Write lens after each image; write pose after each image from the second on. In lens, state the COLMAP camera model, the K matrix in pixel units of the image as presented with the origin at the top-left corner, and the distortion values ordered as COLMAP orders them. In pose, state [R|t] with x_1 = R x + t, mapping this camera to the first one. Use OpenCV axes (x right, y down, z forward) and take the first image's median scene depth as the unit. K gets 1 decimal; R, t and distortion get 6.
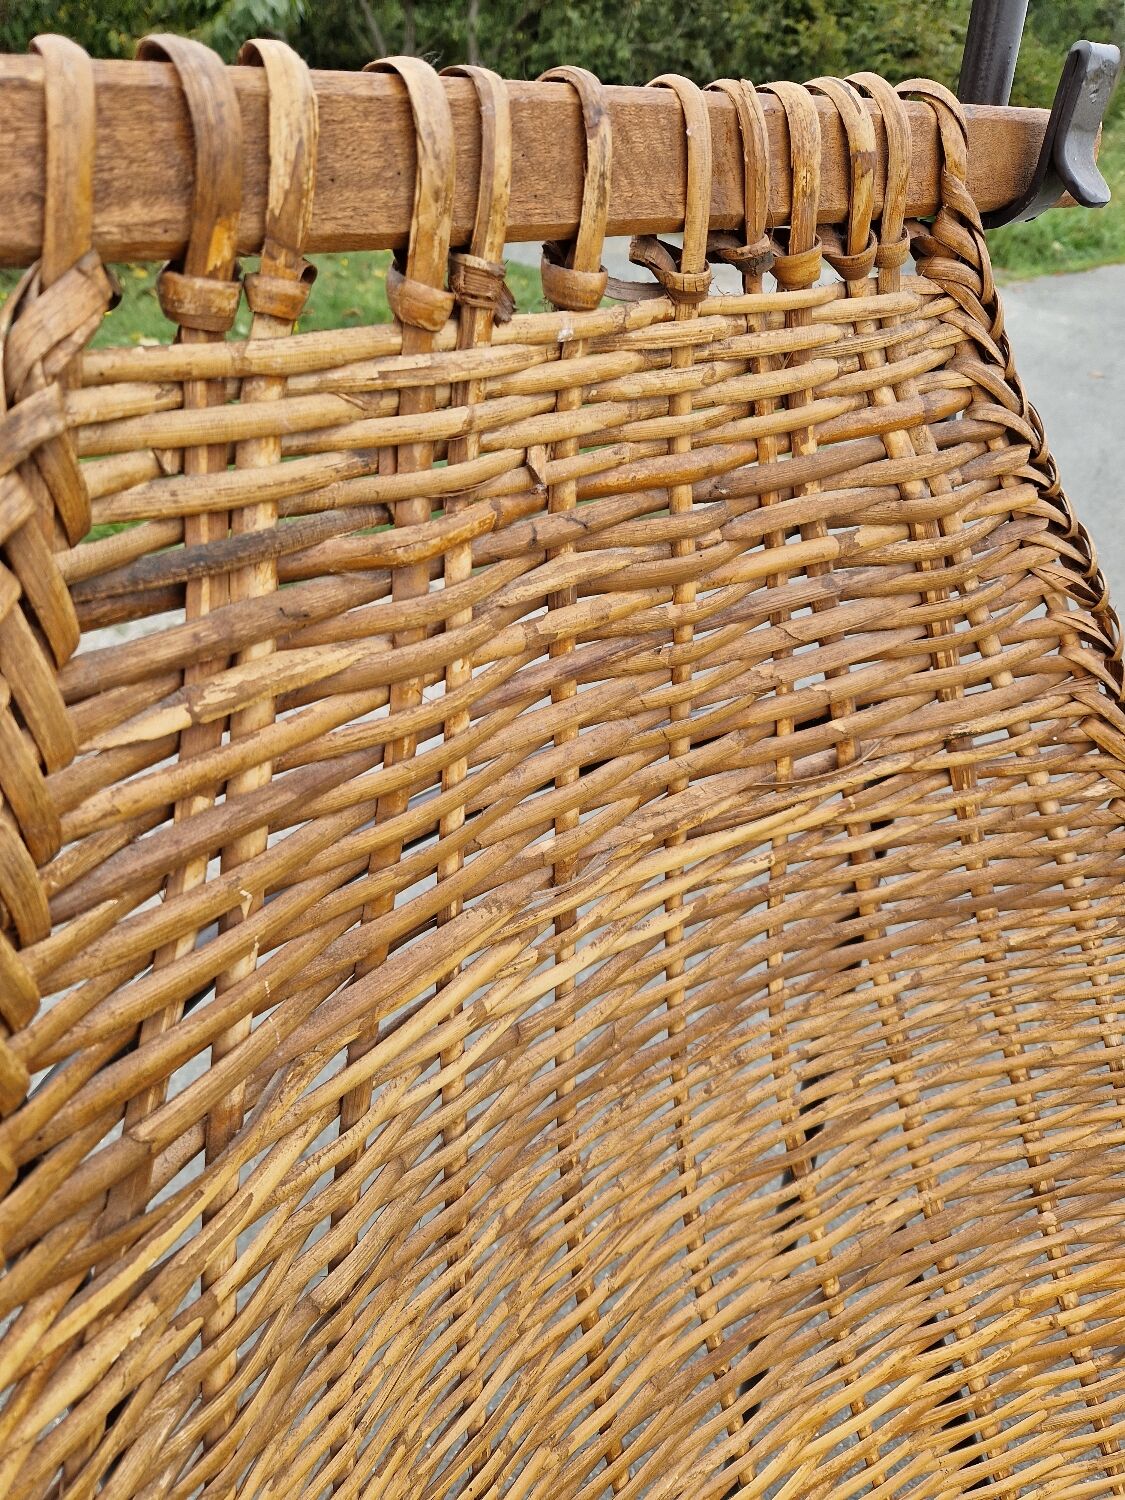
lens RADIAL K [[1039.3, 0, 562.5], [0, 1039.3, 750.0], [0, 0, 1]] dist [0.070264, -0.076032]
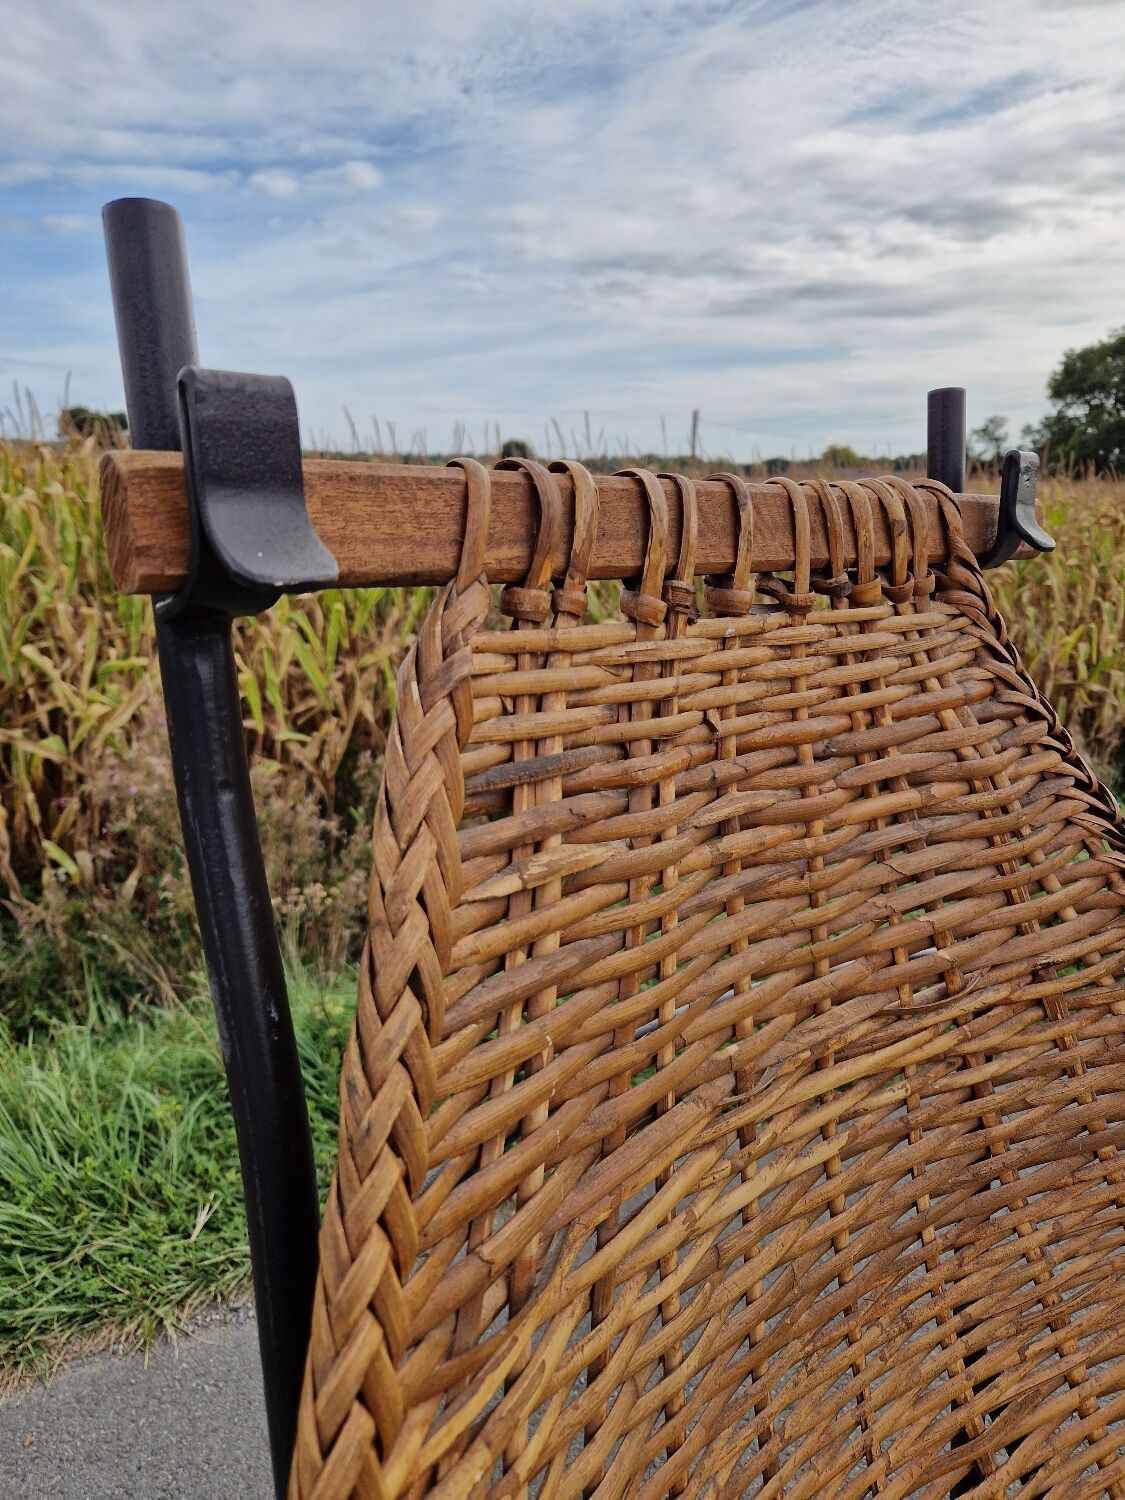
lens RADIAL K [[1025.9, 0, 563.3], [0, 1025.9, 739.8], [0, 0, 1]] dist [0.078936, -0.072616]
pose [[0.997126, -0.068655, 0.032022, -0.223367], [0.075675, 0.922153, -0.379350, 0.204142], [-0.003485, 0.380684, 0.924699, -0.192855]]
